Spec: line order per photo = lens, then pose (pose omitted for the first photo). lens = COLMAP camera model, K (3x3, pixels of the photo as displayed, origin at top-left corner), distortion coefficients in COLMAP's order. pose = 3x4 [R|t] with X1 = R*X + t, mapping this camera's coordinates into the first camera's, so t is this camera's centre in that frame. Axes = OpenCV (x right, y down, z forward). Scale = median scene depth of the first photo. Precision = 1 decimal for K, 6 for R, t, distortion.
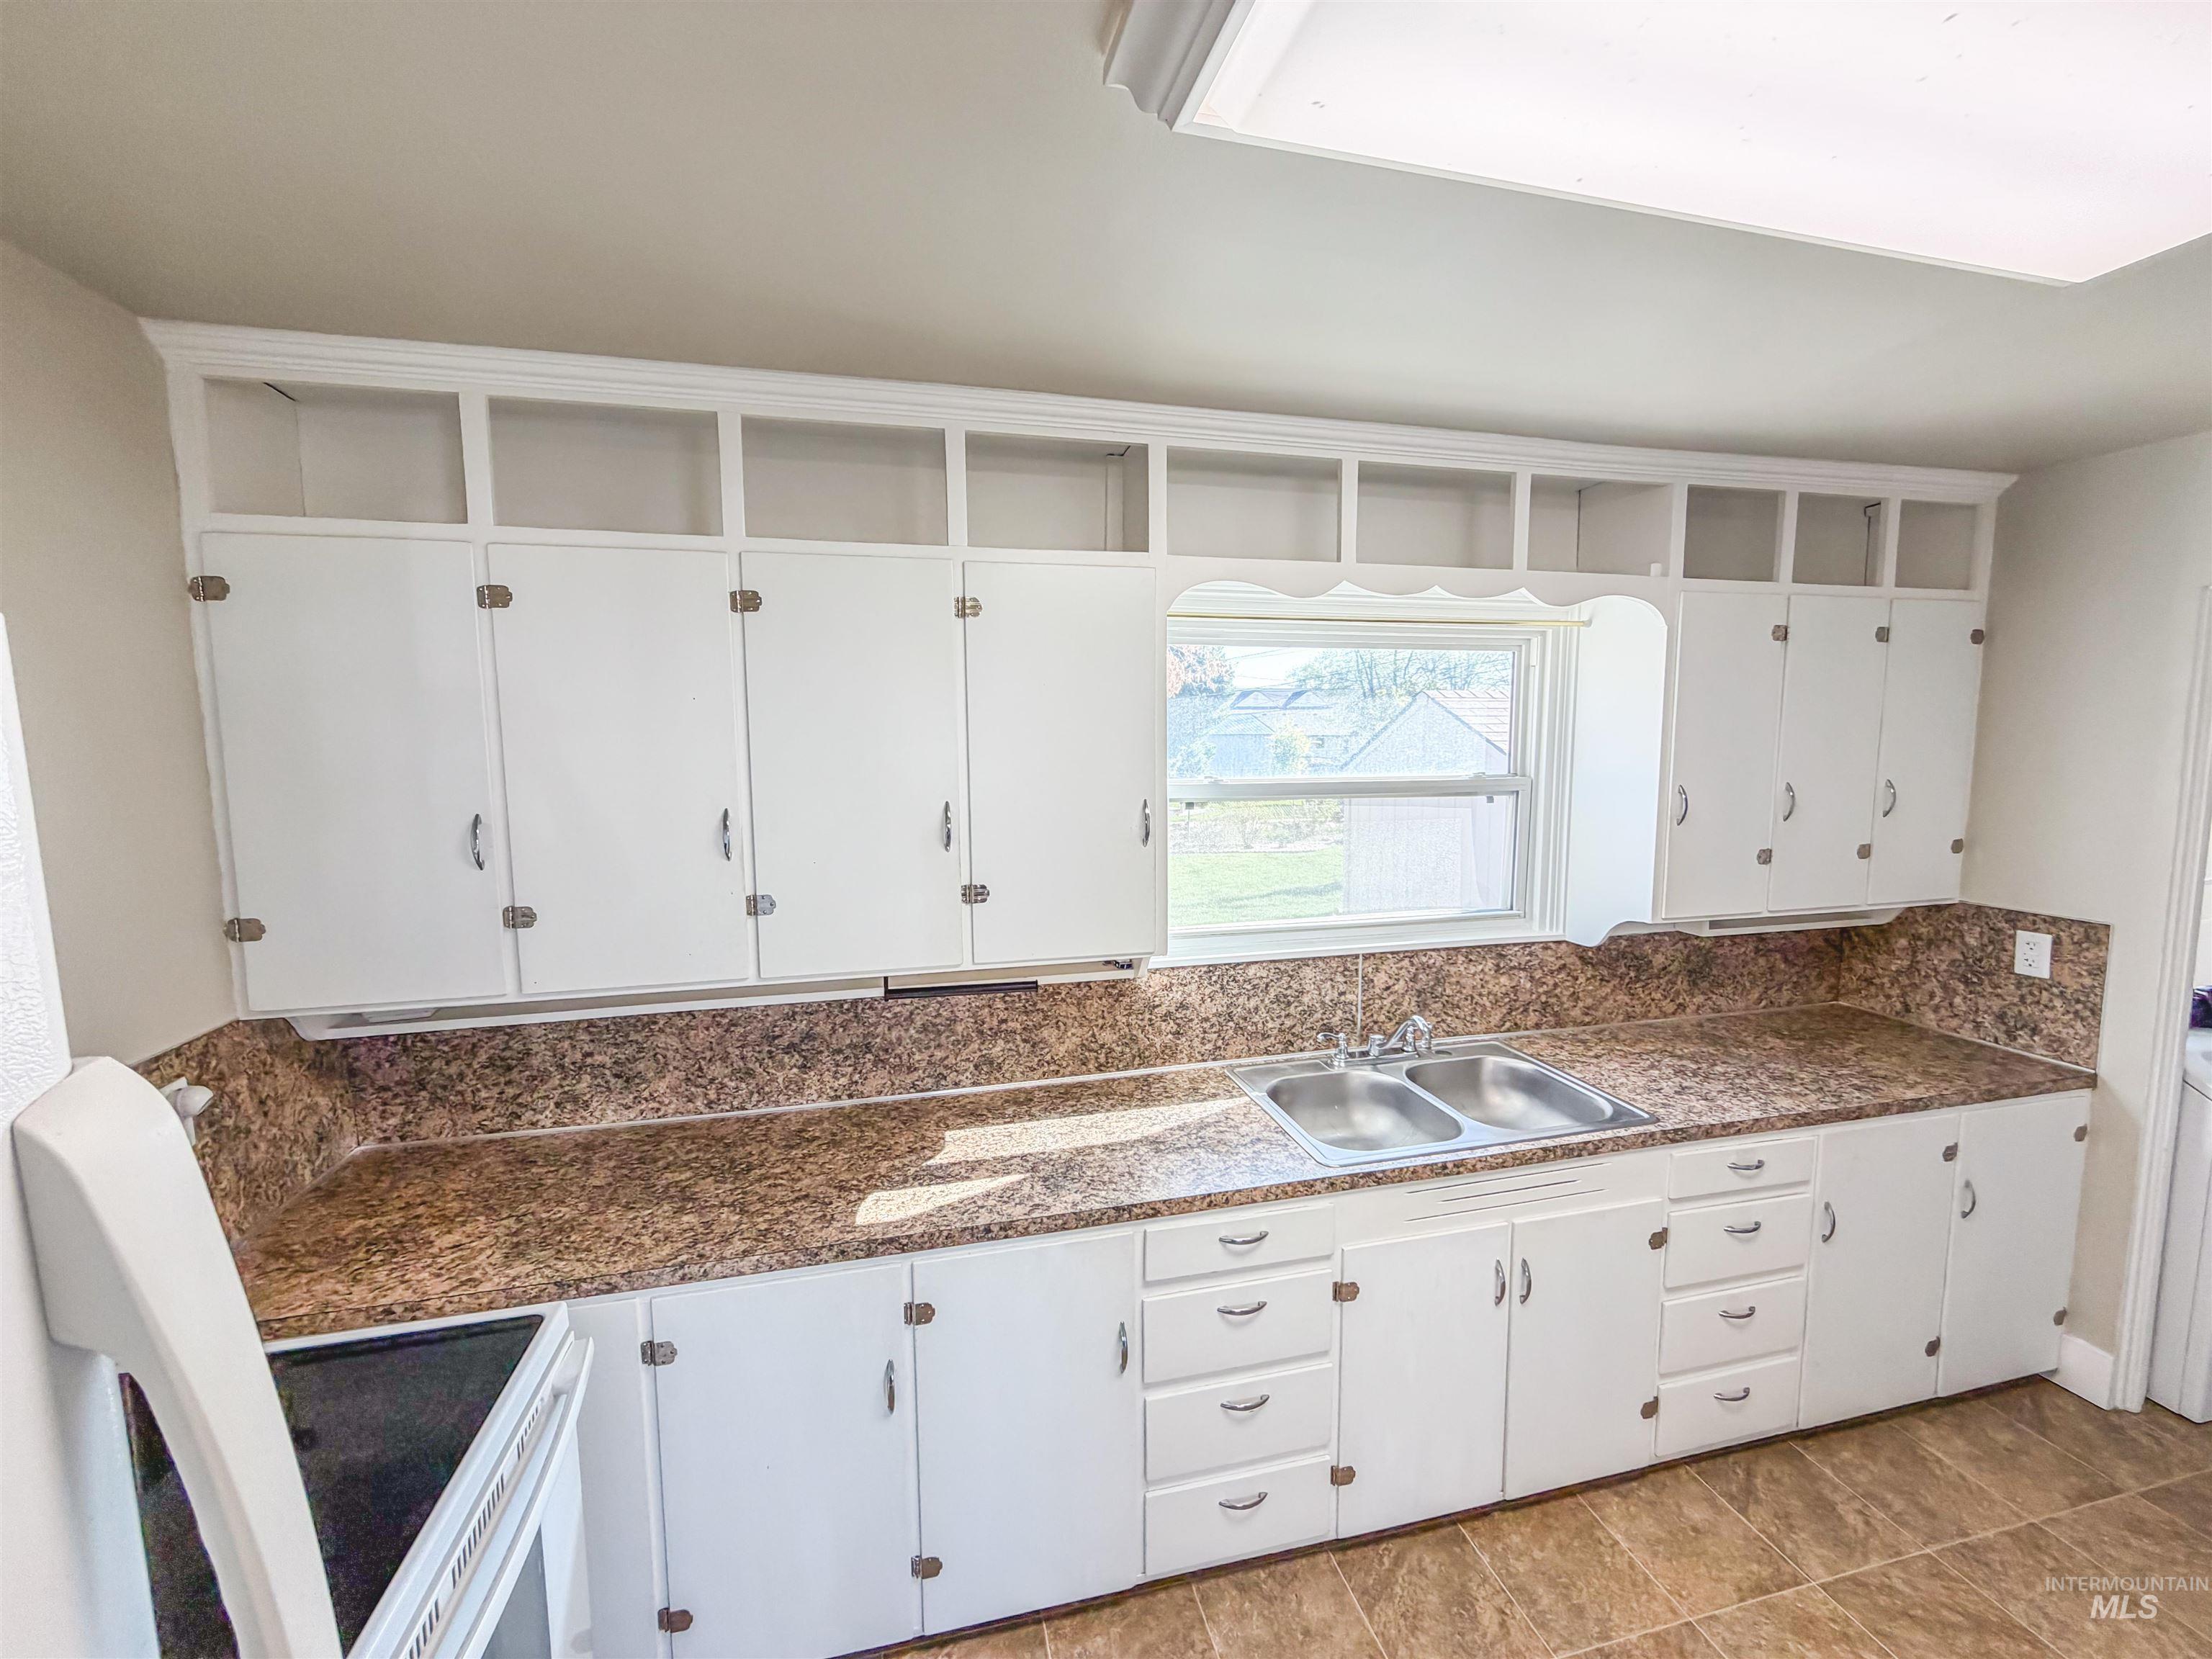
lens RADIAL K [[881.6, 0, 1103.7], [0, 881.6, 831.8], [0, 0, 1]] dist [-0.000685, 0.000444]
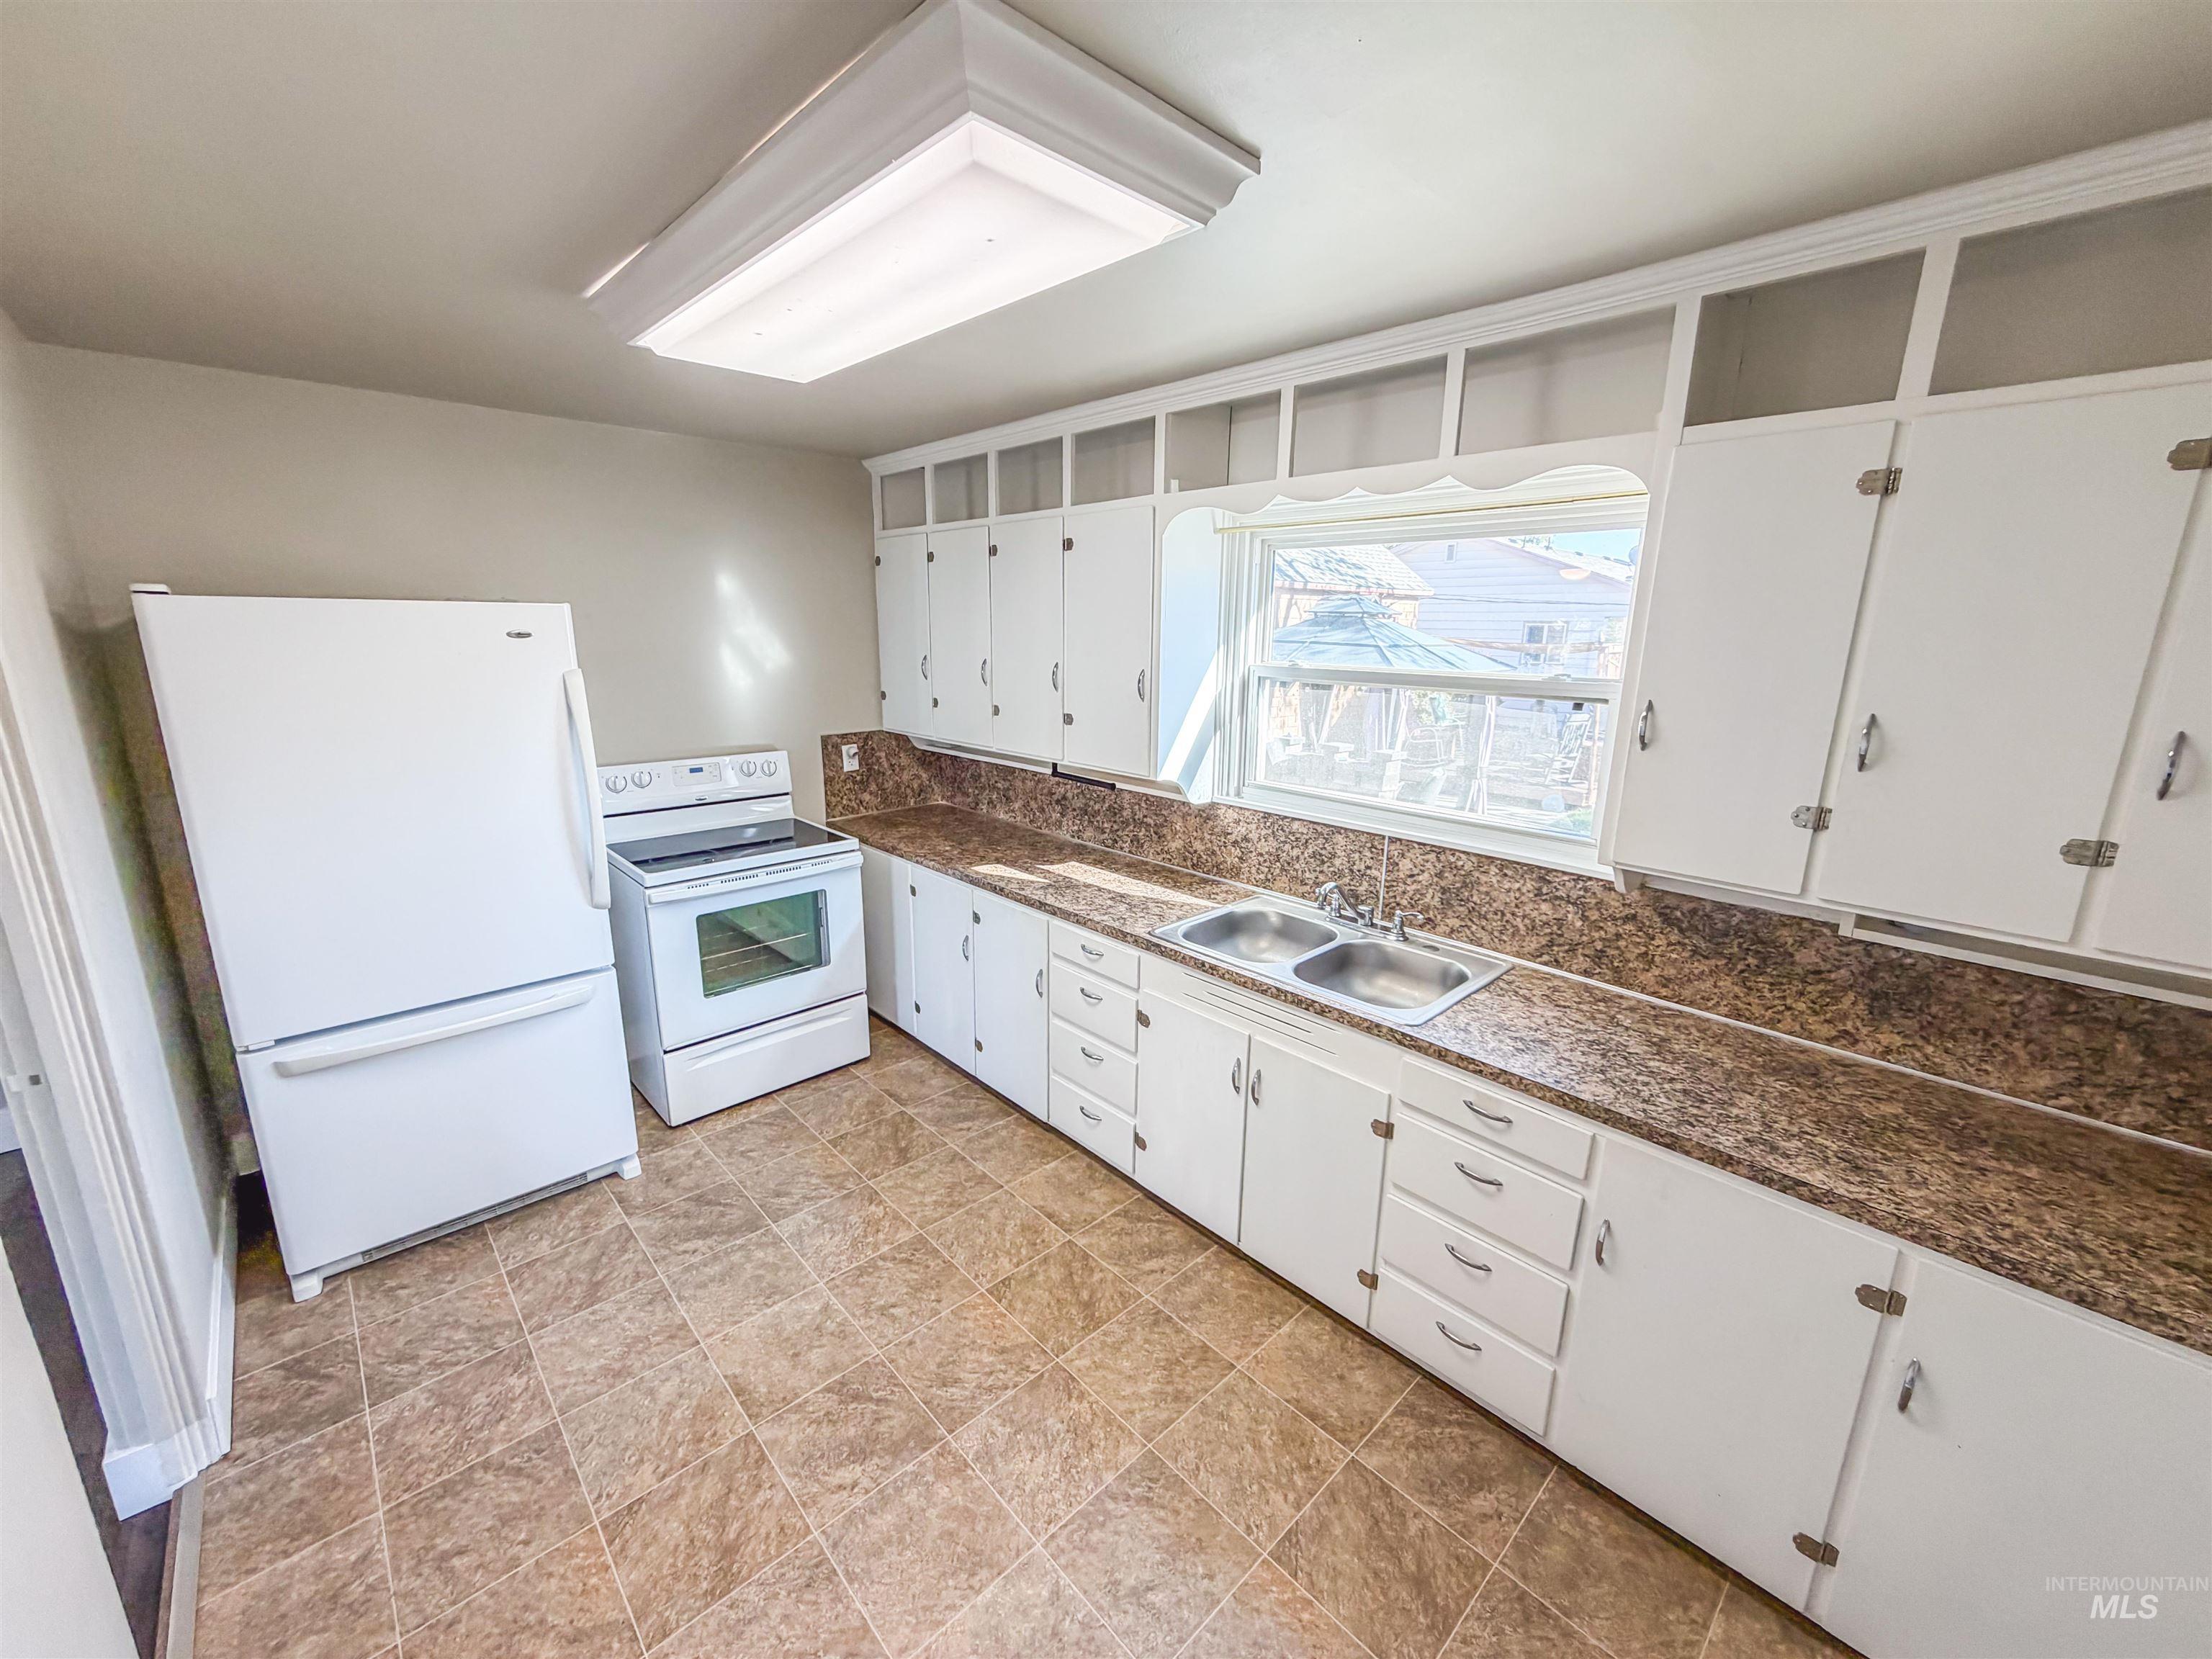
lens RADIAL K [[881.6, 0, 1100.9], [0, 881.6, 830.5], [0, 0, 1]] dist [-0.000685, 0.000444]
pose [[0.489215, 0.212524, -0.845874, 1.195248], [-0.105708, 0.977155, 0.184372, -0.034358], [0.865734, -0.000782, 0.500504, 0.184658]]
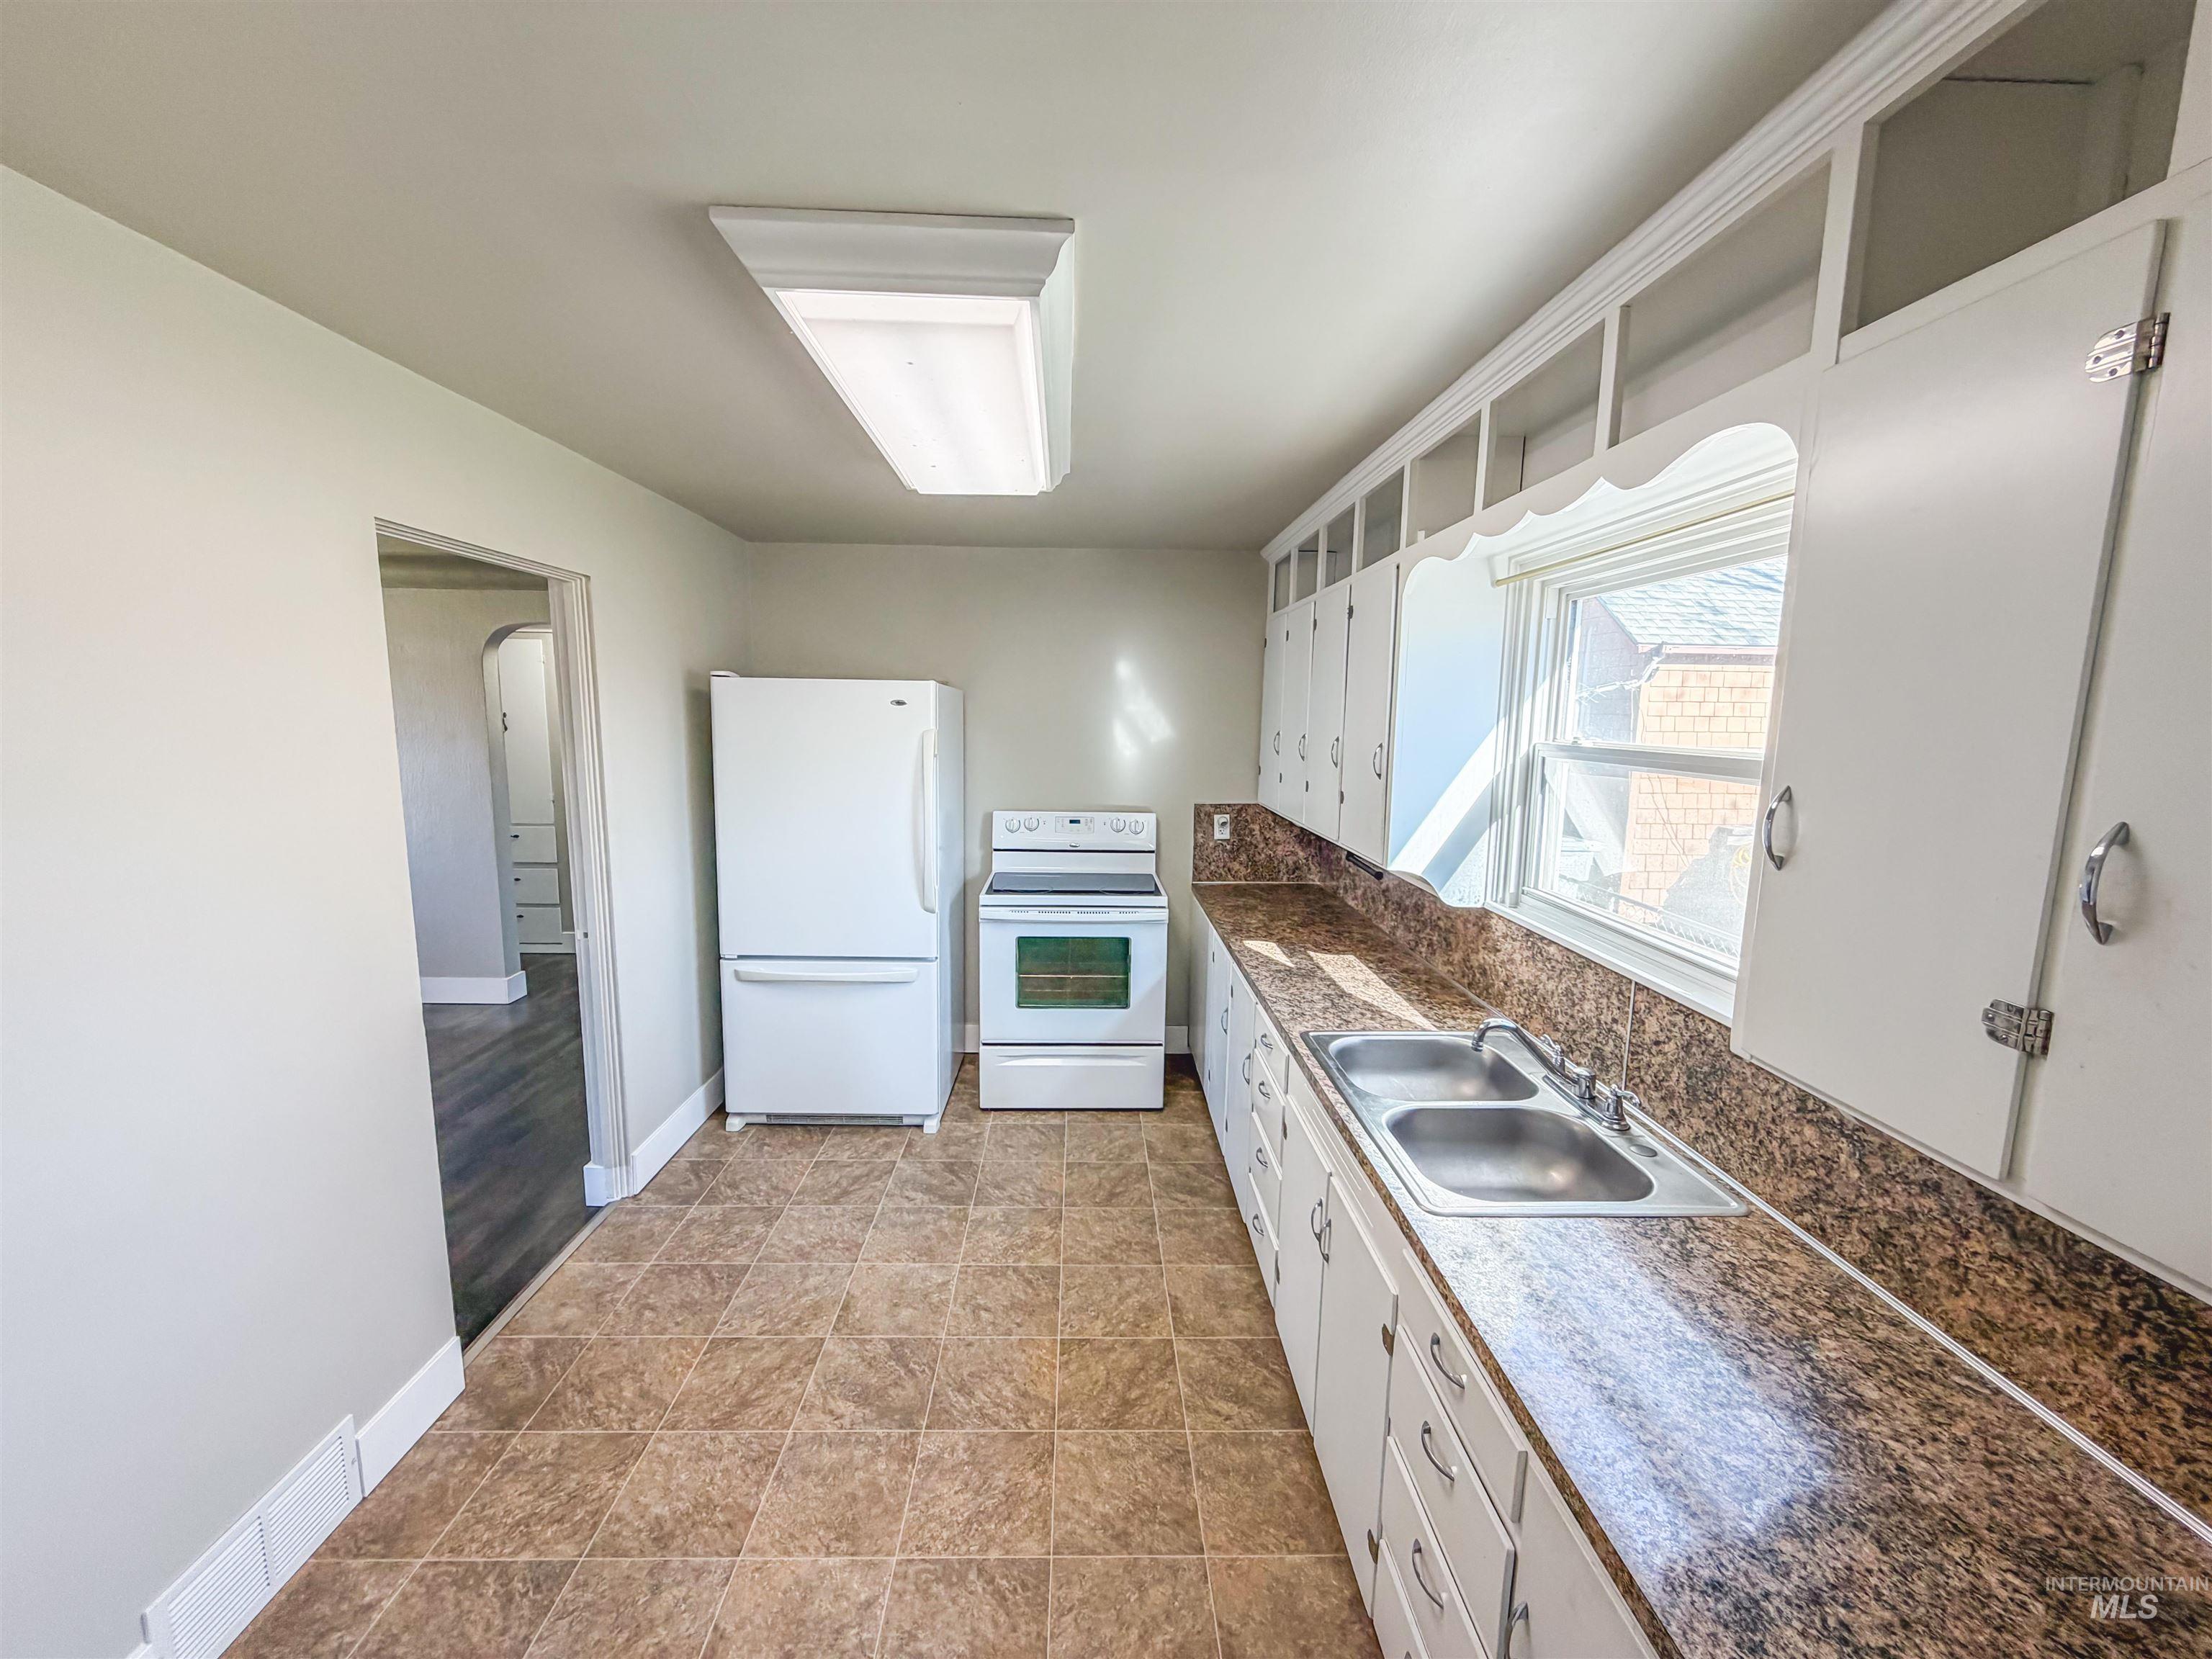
lens RADIAL K [[881.6, 0, 1098.6], [0, 881.6, 829.2], [0, 0, 1]] dist [-0.000685, 0.000444]
pose [[-0.217229, 0.135080, -0.966729, 1.291623], [-0.116315, 0.979740, 0.163035, -0.069454], [0.969166, 0.147861, -0.197117, 0.791356]]
